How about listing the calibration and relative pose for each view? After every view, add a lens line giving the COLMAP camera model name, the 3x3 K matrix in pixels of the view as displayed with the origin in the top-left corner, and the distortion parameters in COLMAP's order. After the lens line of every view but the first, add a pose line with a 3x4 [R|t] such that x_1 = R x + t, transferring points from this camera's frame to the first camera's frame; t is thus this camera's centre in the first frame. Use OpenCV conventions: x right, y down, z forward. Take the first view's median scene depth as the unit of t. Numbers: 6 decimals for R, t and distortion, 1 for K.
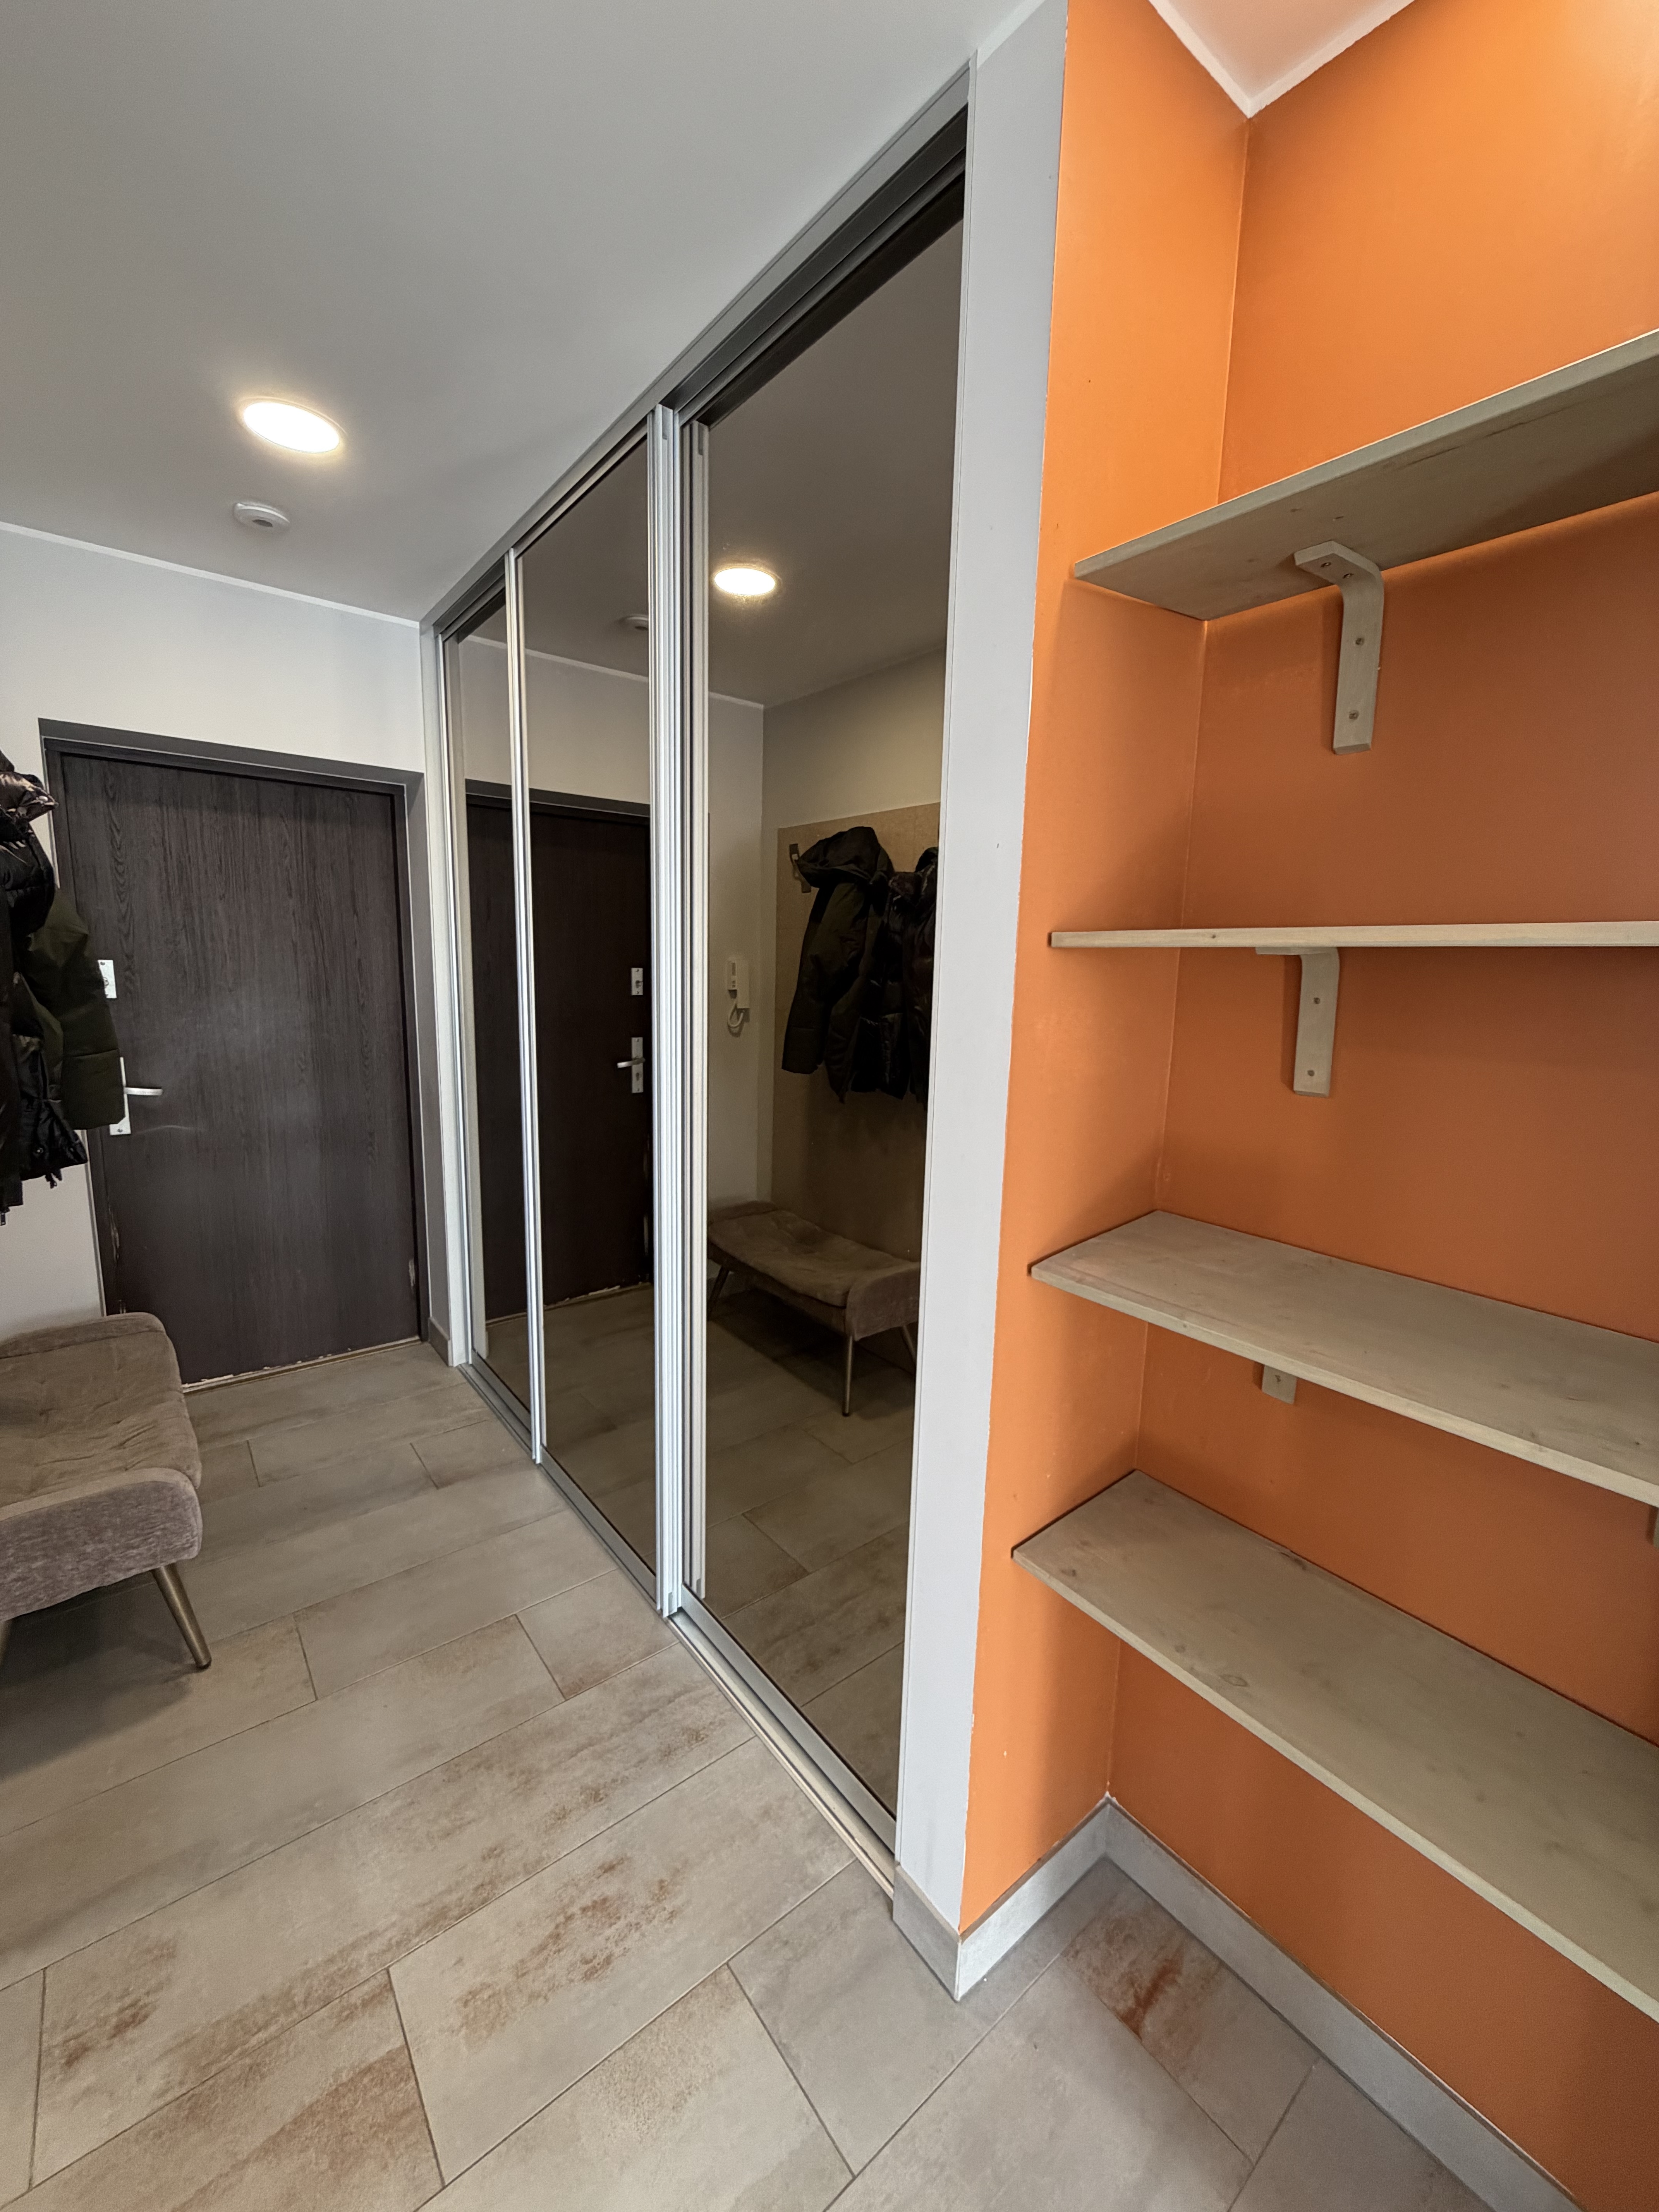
lens RADIAL K [[875.5, 0, 831.6], [0, 875.5, 1100.2], [0, 0, 1]] dist [-0.000344, -0.000505]
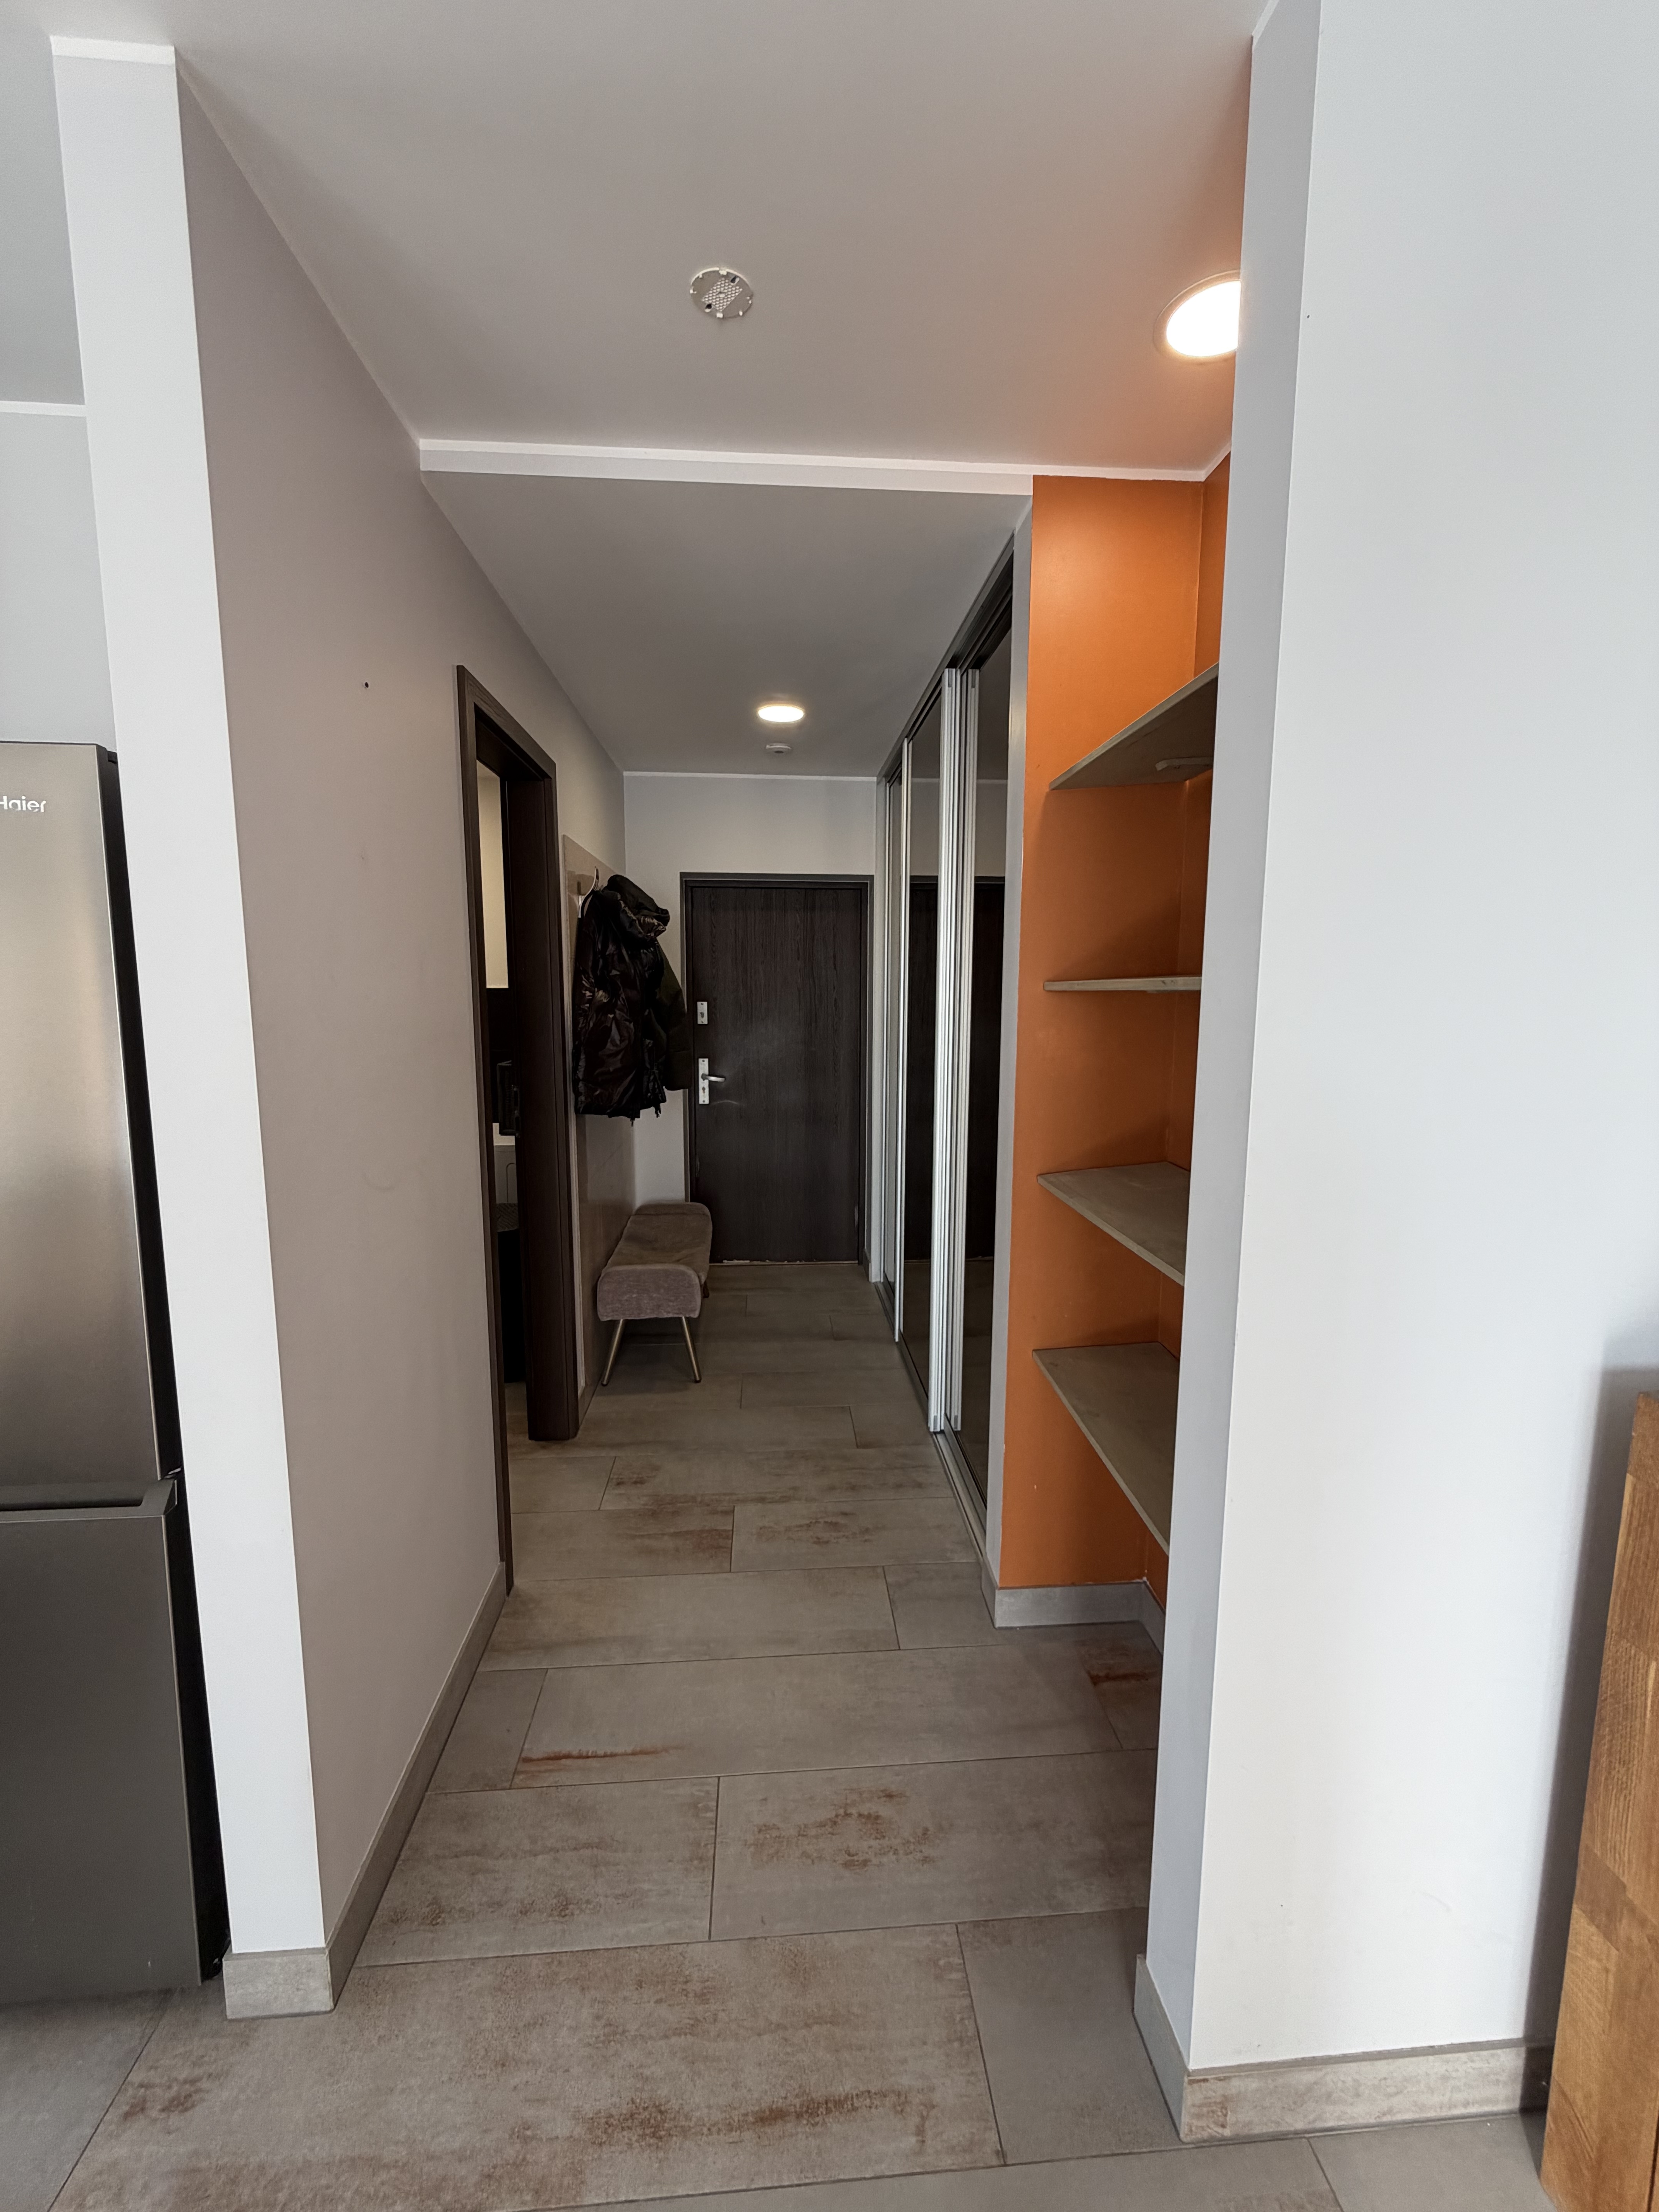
lens RADIAL K [[875.5, 0, 831.6], [0, 875.5, 1100.2], [0, 0, 1]] dist [-0.000344, -0.000505]
pose [[0.824360, 0.050028, -0.563851, 0.552486], [-0.070867, 0.997371, -0.015116, 0.063308], [0.561613, 0.052420, 0.825738, -0.418831]]
